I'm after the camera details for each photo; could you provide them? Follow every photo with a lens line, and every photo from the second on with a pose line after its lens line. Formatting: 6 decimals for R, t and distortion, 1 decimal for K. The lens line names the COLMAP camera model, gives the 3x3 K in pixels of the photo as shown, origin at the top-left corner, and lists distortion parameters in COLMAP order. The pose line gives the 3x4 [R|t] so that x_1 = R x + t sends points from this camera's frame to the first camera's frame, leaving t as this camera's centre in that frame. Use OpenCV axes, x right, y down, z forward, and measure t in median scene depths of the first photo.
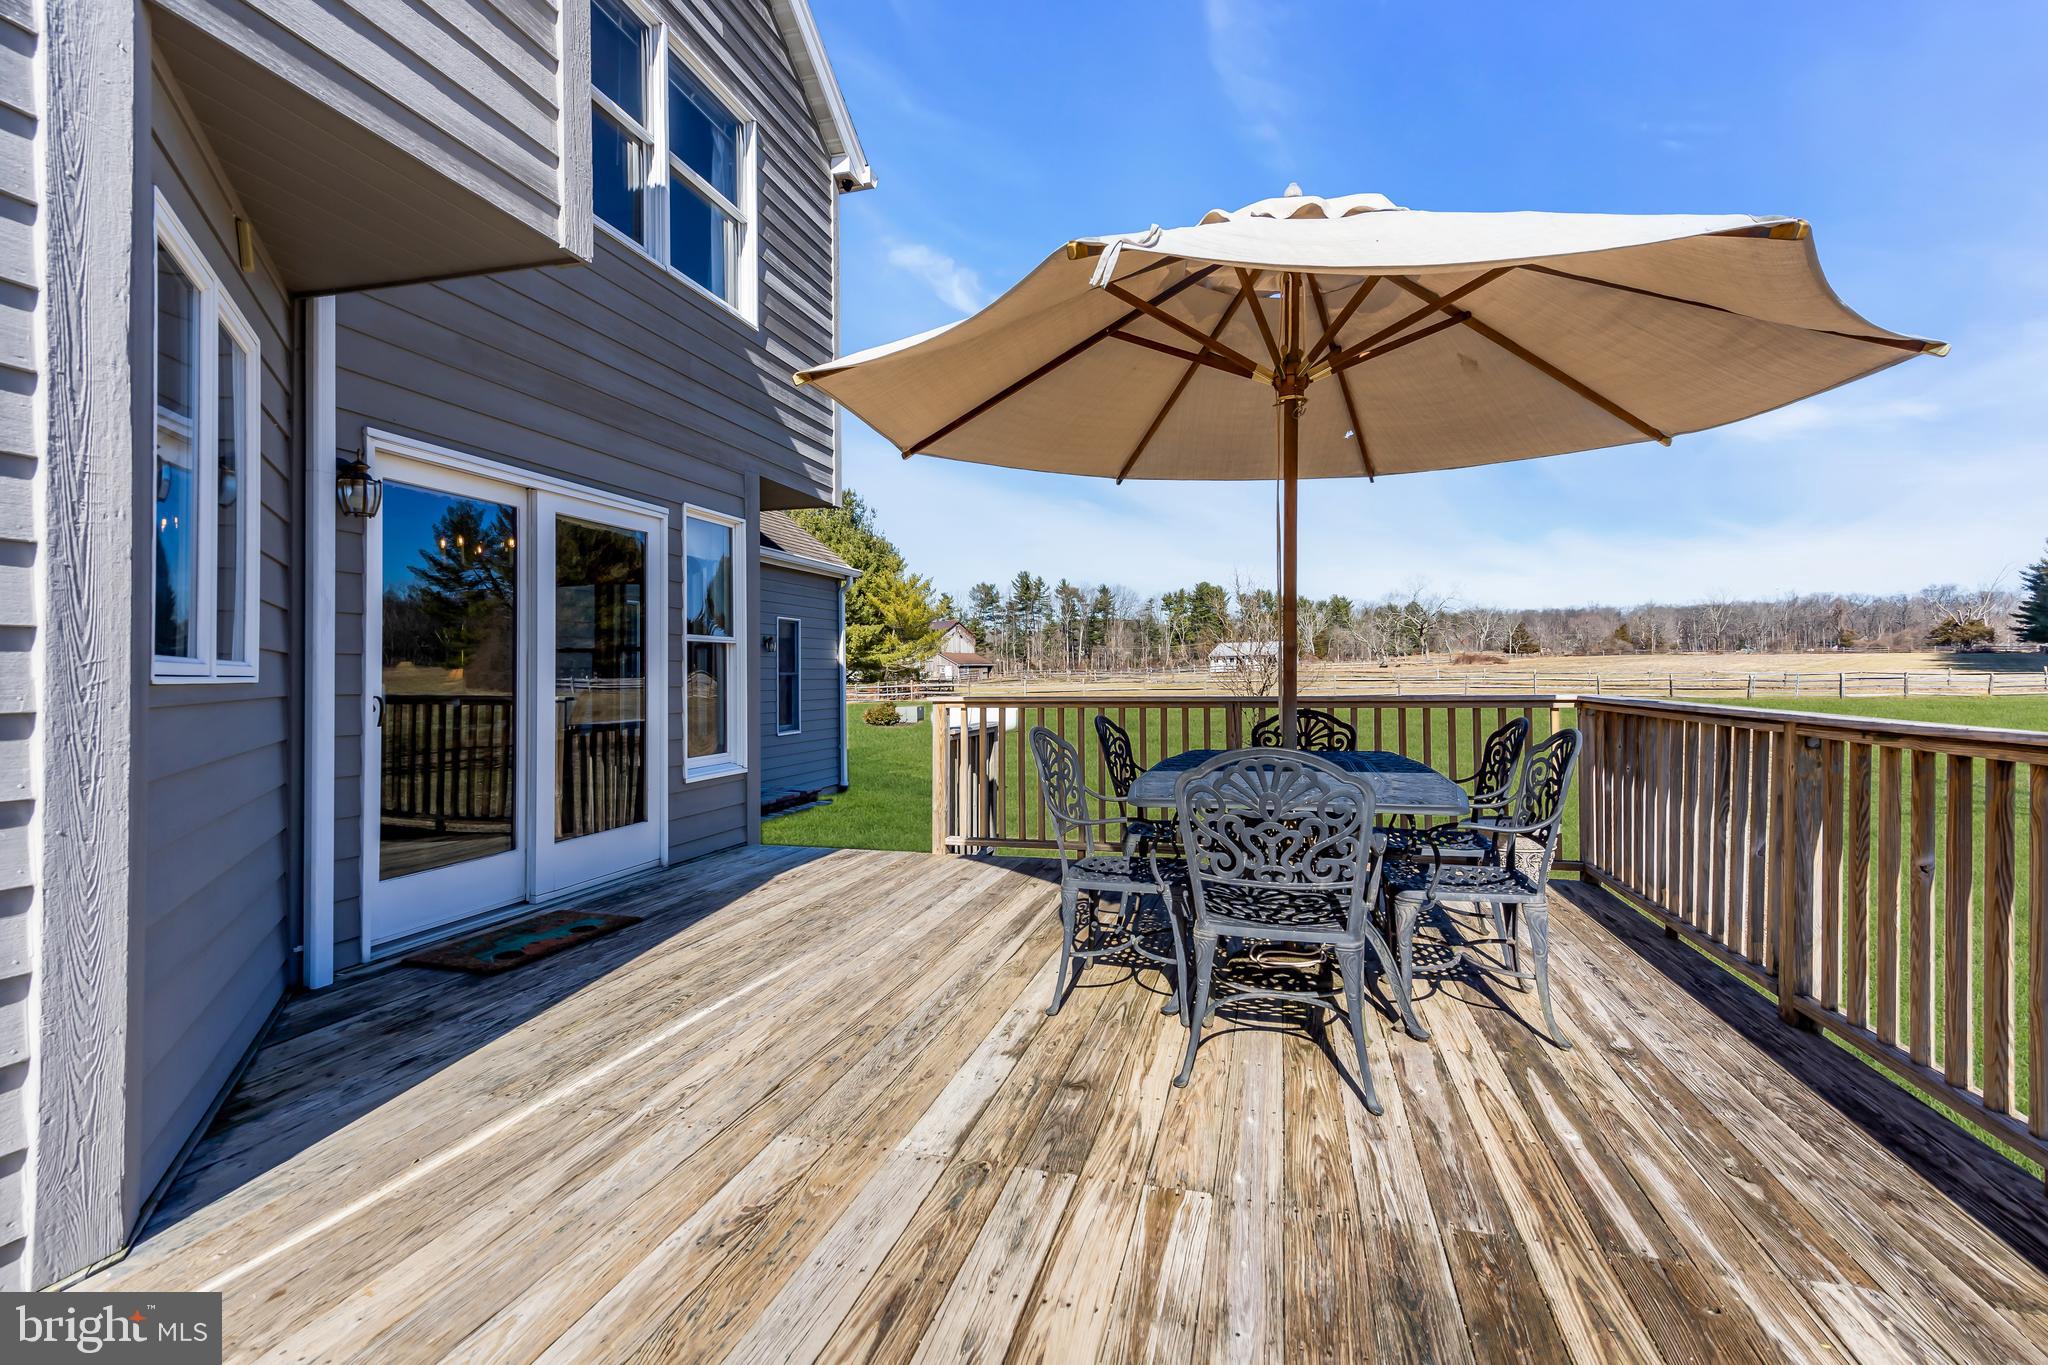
lens RADIAL K [[919.4, 0, 1041.1], [0, 919.4, 645.5], [0, 0, 1]] dist [0.016151, -0.000504]
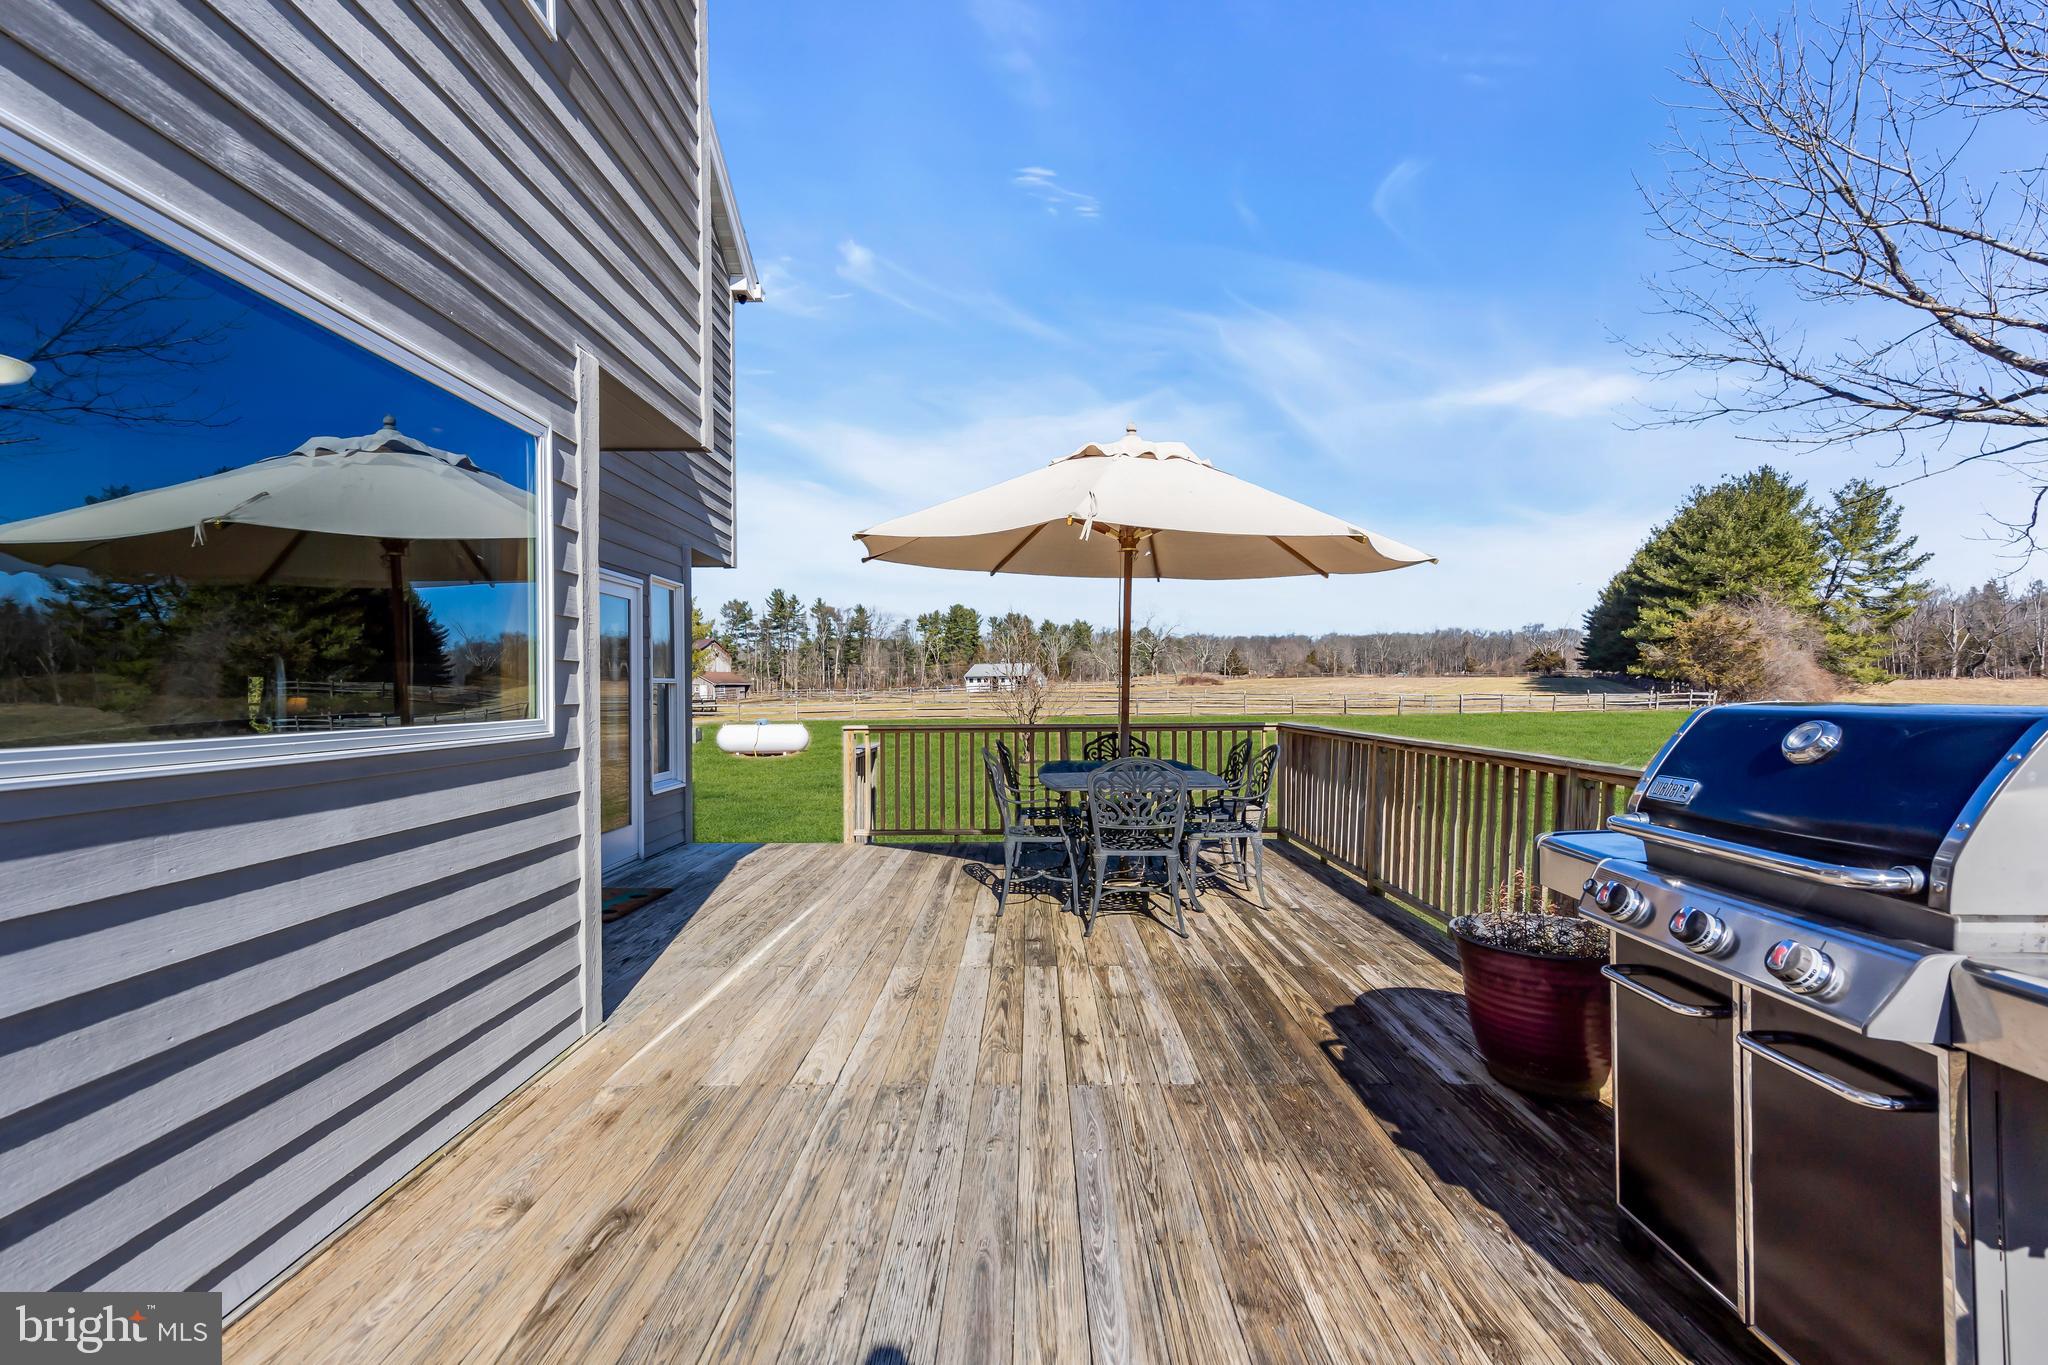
lens RADIAL K [[919.4, 0, 1036.8], [0, 919.4, 682.8], [0, 0, 1]] dist [0.016151, -0.000504]
pose [[0.963690, 0.004872, 0.266981, -0.328776], [-0.010607, 0.999743, 0.020043, -0.056614], [-0.266814, -0.022147, 0.963493, -0.561351]]
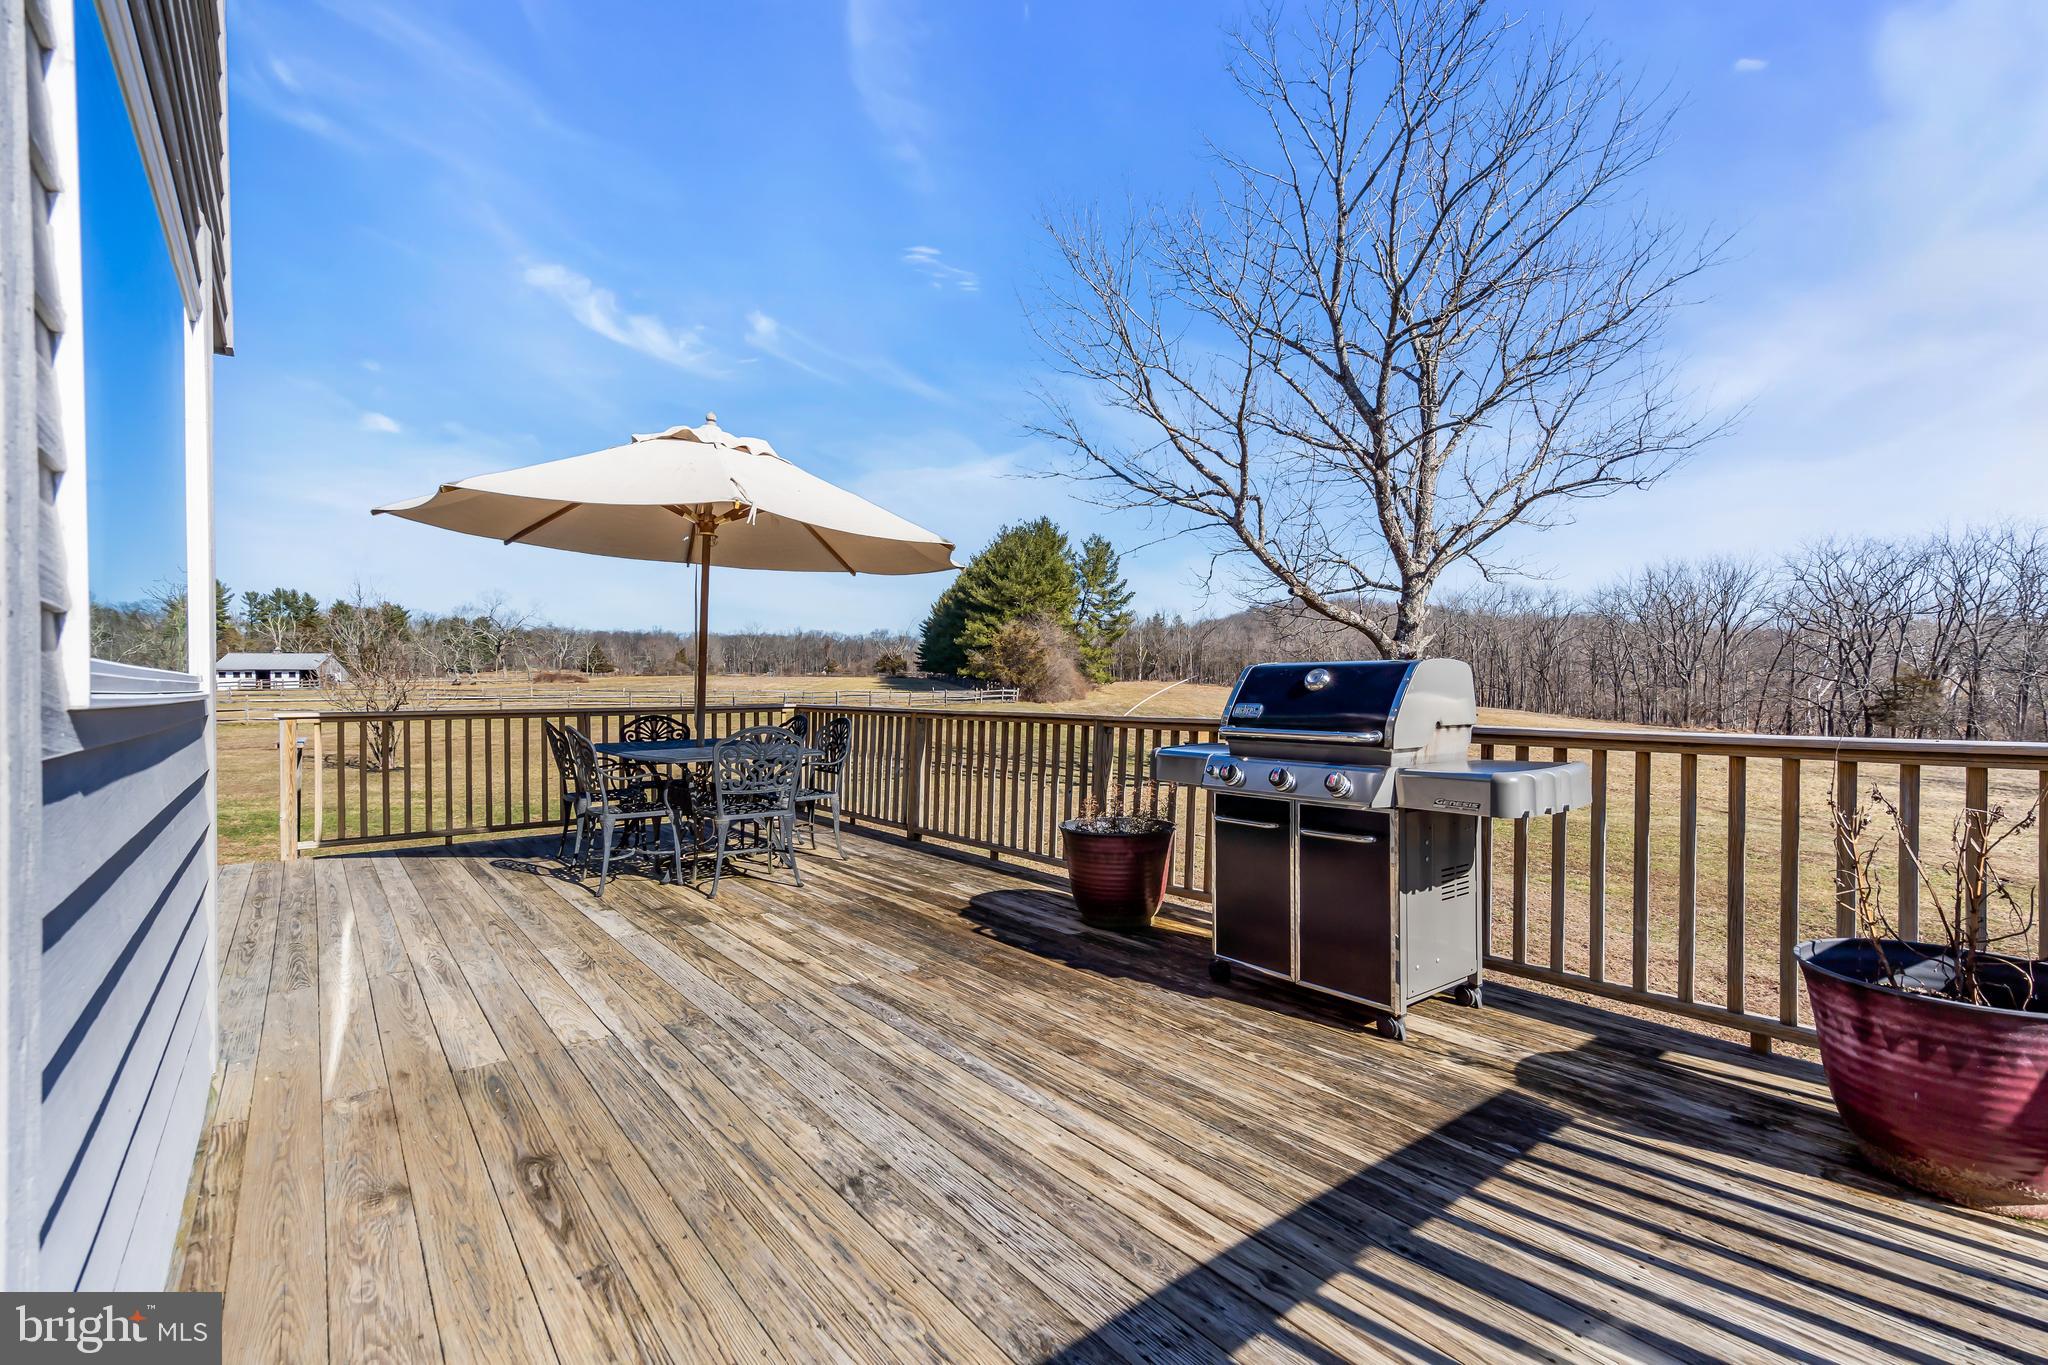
lens RADIAL K [[919.4, 0, 1033.4], [0, 919.4, 676.7], [0, 0, 1]] dist [0.016151, -0.000504]
pose [[0.591396, 0.014557, 0.806250, -0.757750], [-0.025956, 0.999663, 0.000990, -0.015013], [-0.805963, -0.021512, 0.591574, -0.524124]]
